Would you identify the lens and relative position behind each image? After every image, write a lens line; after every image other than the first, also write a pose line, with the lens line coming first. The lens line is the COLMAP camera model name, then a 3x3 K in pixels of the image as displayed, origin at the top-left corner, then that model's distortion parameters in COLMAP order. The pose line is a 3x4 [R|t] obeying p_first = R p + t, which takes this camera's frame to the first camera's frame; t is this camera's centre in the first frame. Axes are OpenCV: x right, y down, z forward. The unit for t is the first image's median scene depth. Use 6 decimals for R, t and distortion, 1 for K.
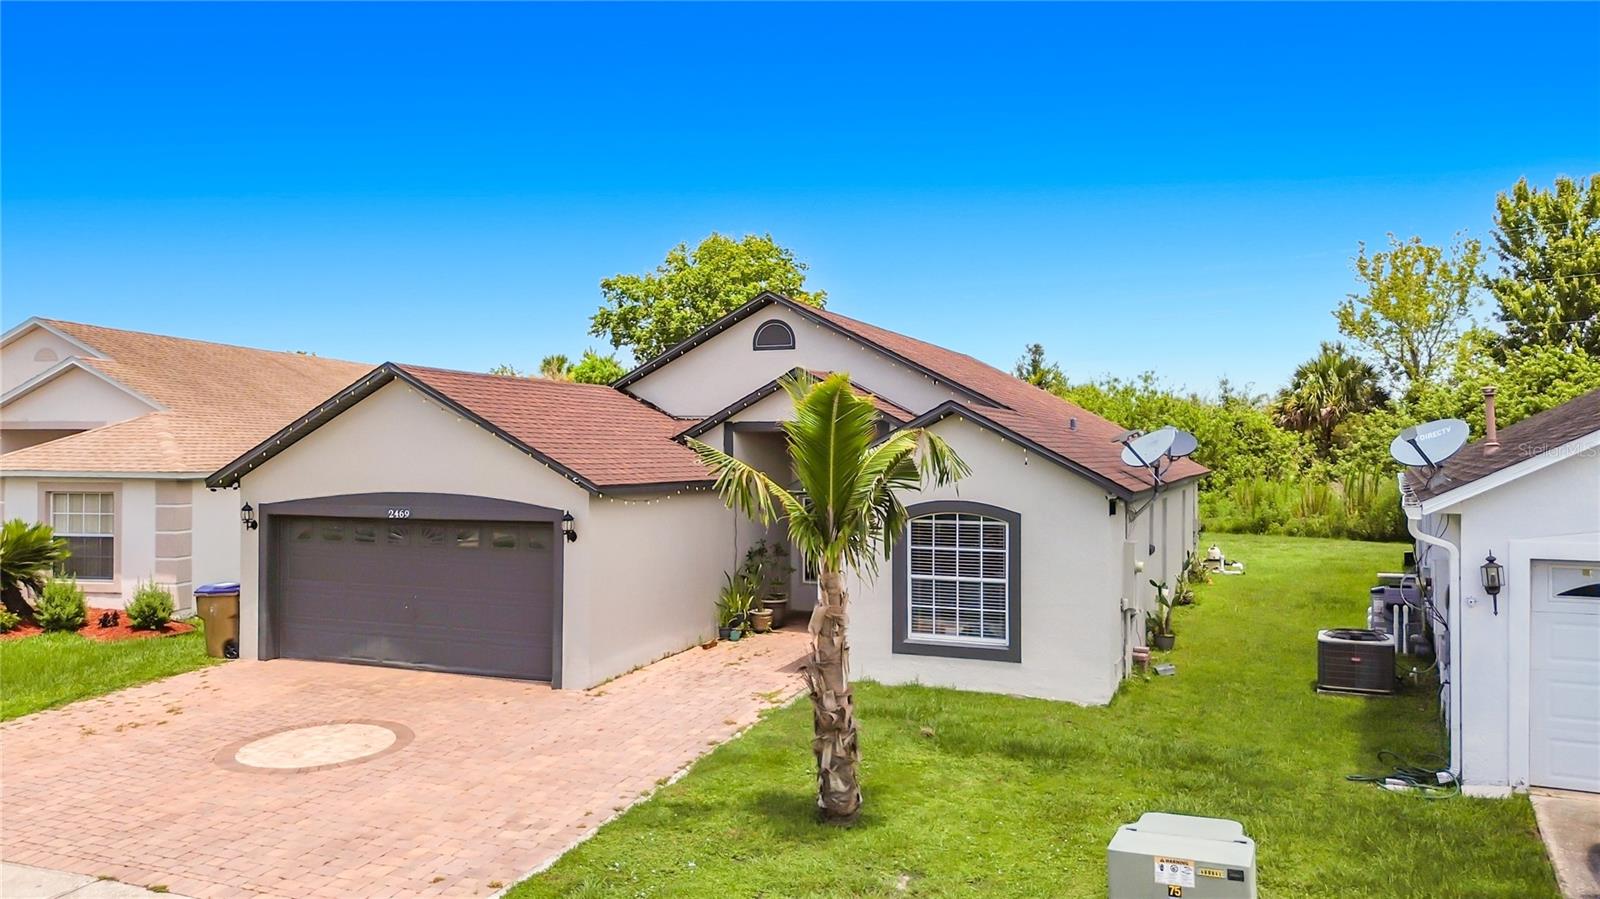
lens RADIAL K [[1167.2, 0, 792.9], [0, 1167.2, 452.6], [0, 0, 1]] dist [0.061682, -0.052622]
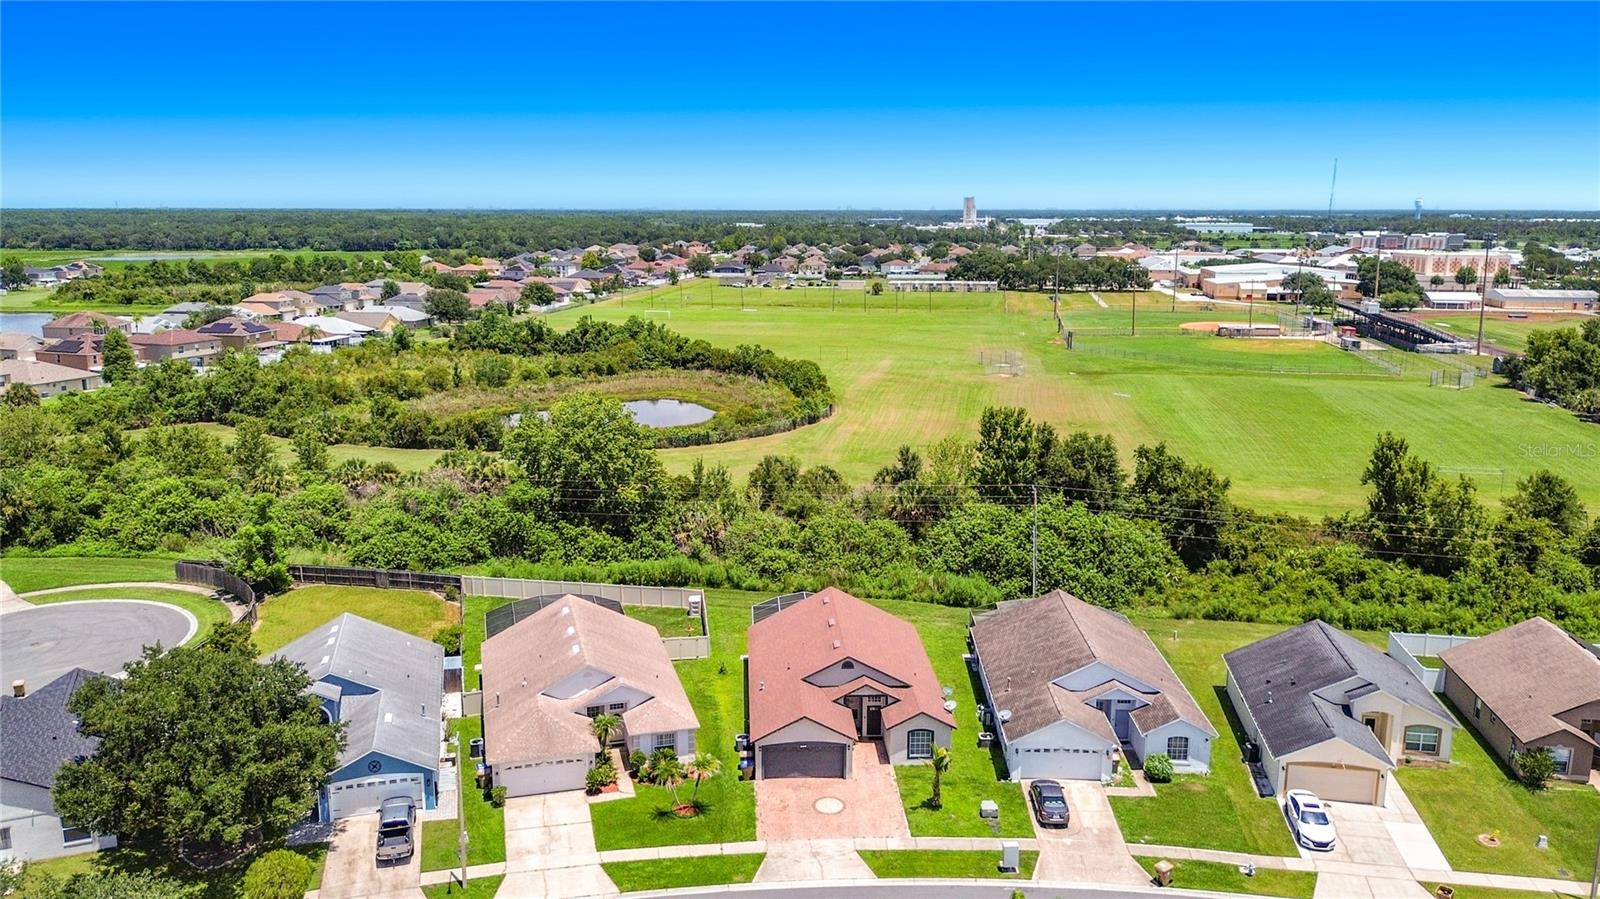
lens RADIAL K [[1179.7, 0, 790.7], [0, 1179.7, 465.1], [0, 0, 1]] dist [0.055405, -0.094386]
pose [[0.908735, -0.089522, 0.407659, -2.000736], [0.001091, 0.977232, 0.212169, -1.836095], [-0.417372, -0.192361, 0.888143, -2.599418]]
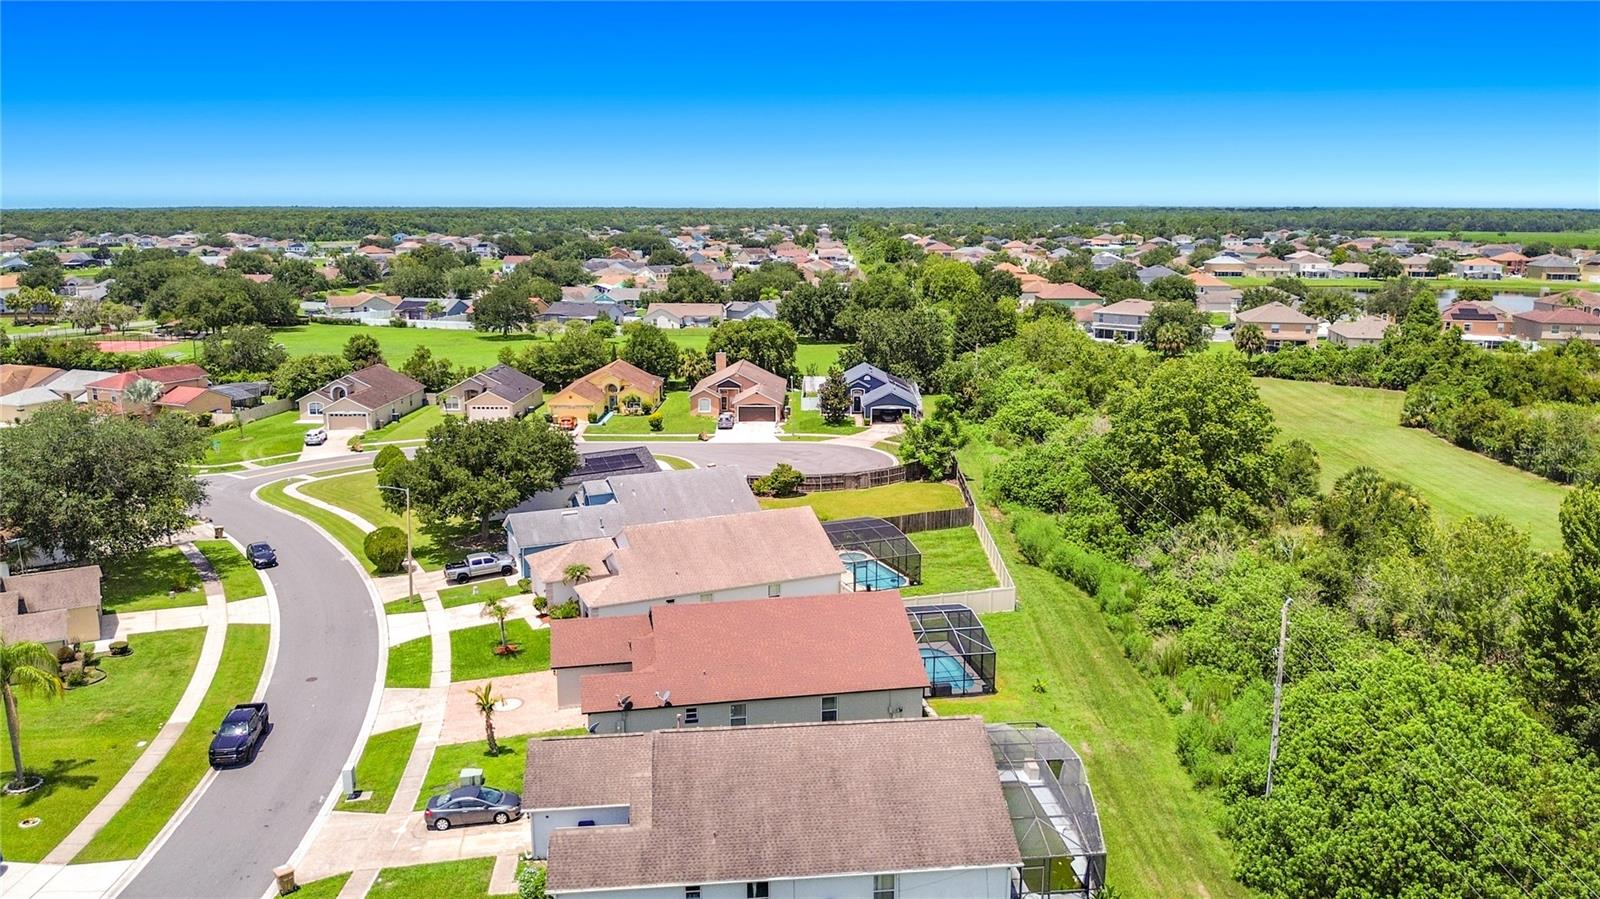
lens RADIAL K [[1157.0, 0, 799.1], [0, 1157.0, 471.7], [0, 0, 1]] dist [0.064026, -0.113790]
pose [[0.545500, 0.183304, -0.817820, 3.298272], [0.000339, 0.975741, 0.218927, -1.436819], [0.838111, -0.119702, 0.532205, -0.408750]]
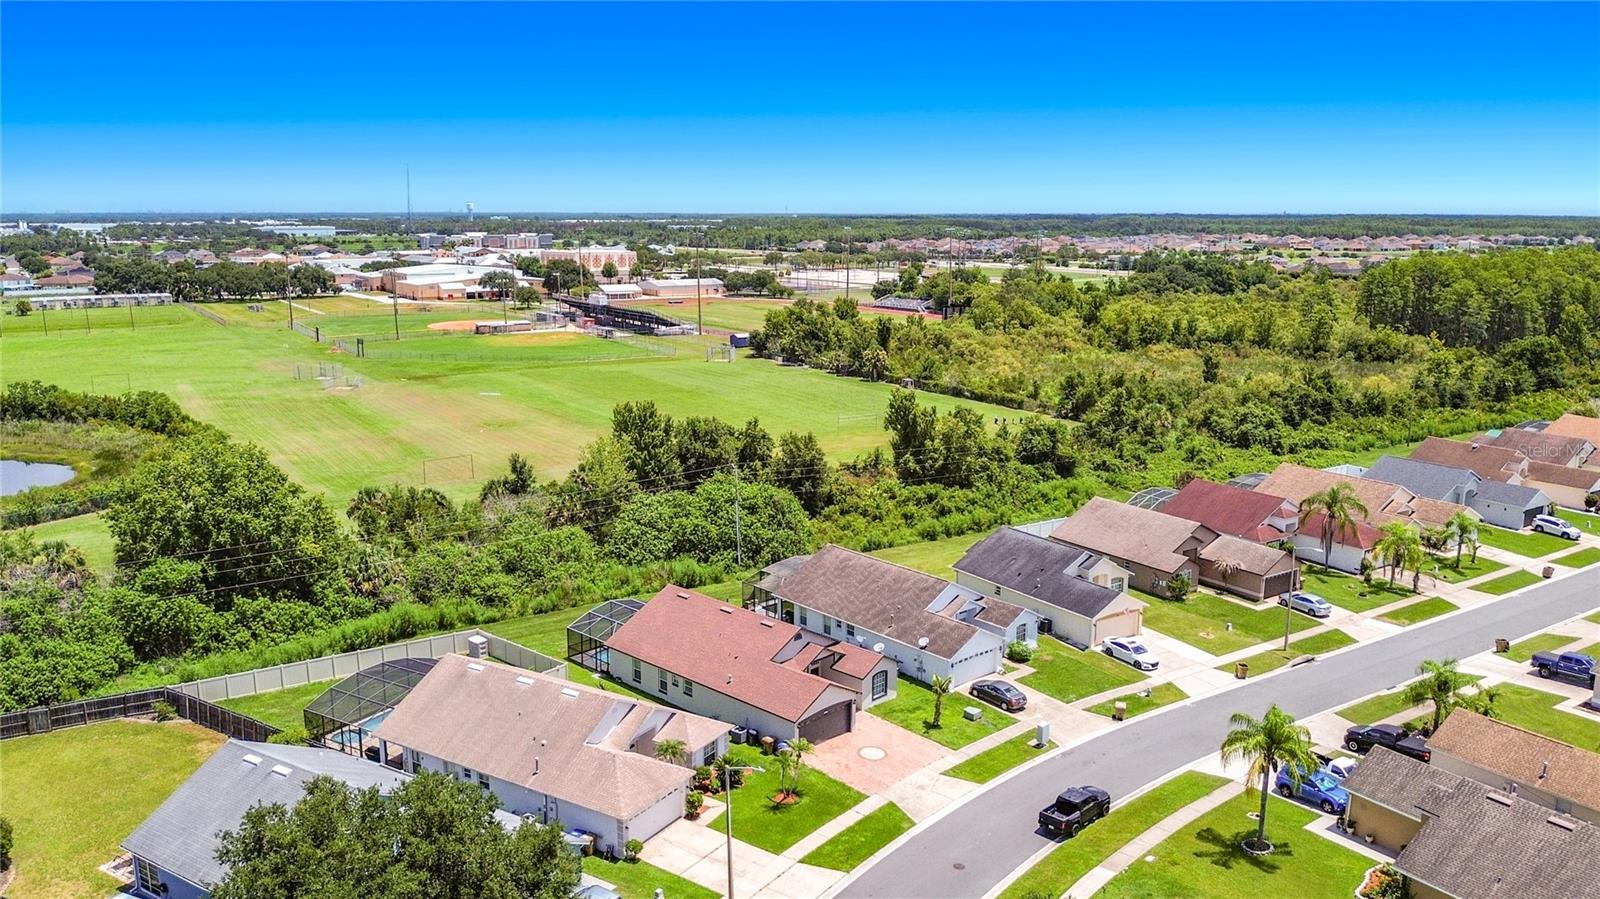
lens RADIAL K [[1190.1, 0, 791.0], [0, 1190.1, 465.7], [0, 0, 1]] dist [0.046741, -0.105626]
pose [[0.377136, -0.194586, 0.905486, -4.356269], [0.000324, 0.977707, 0.209971, -1.847968], [-0.926158, -0.078894, 0.368791, -0.543130]]
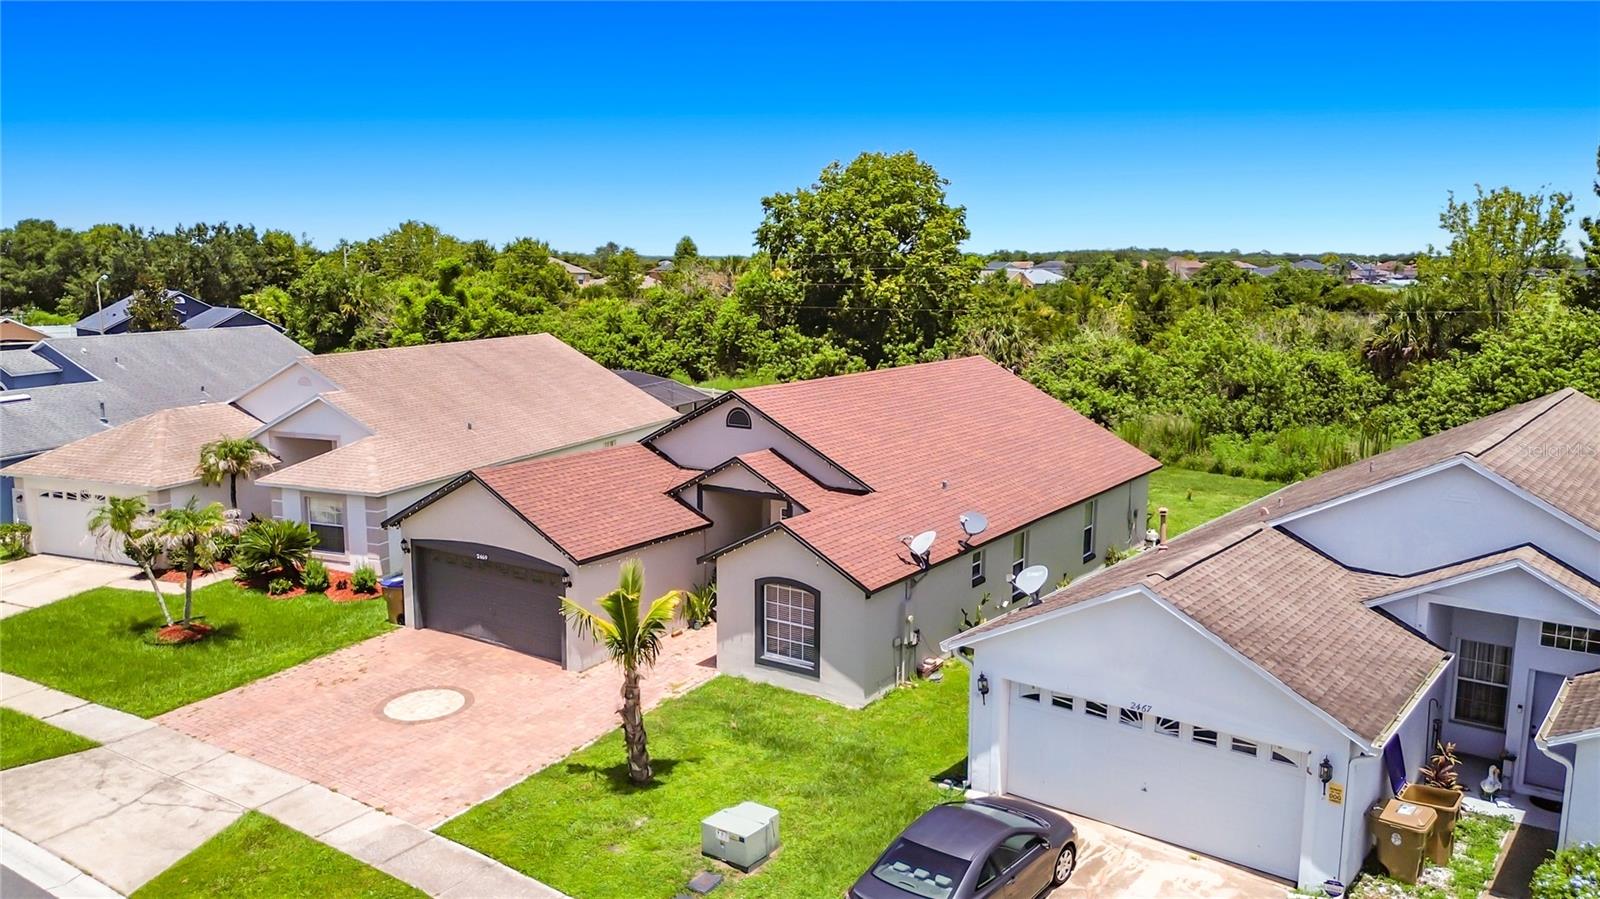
lens RADIAL K [[1190.1, 0, 791.0], [0, 1190.1, 465.7], [0, 0, 1]] dist [0.046741, -0.105626]
pose [[0.978083, 0.035637, -0.205145, 0.422261], [-0.001212, 0.986202, 0.165542, -0.343214], [0.208214, -0.161665, 0.964630, -0.508994]]
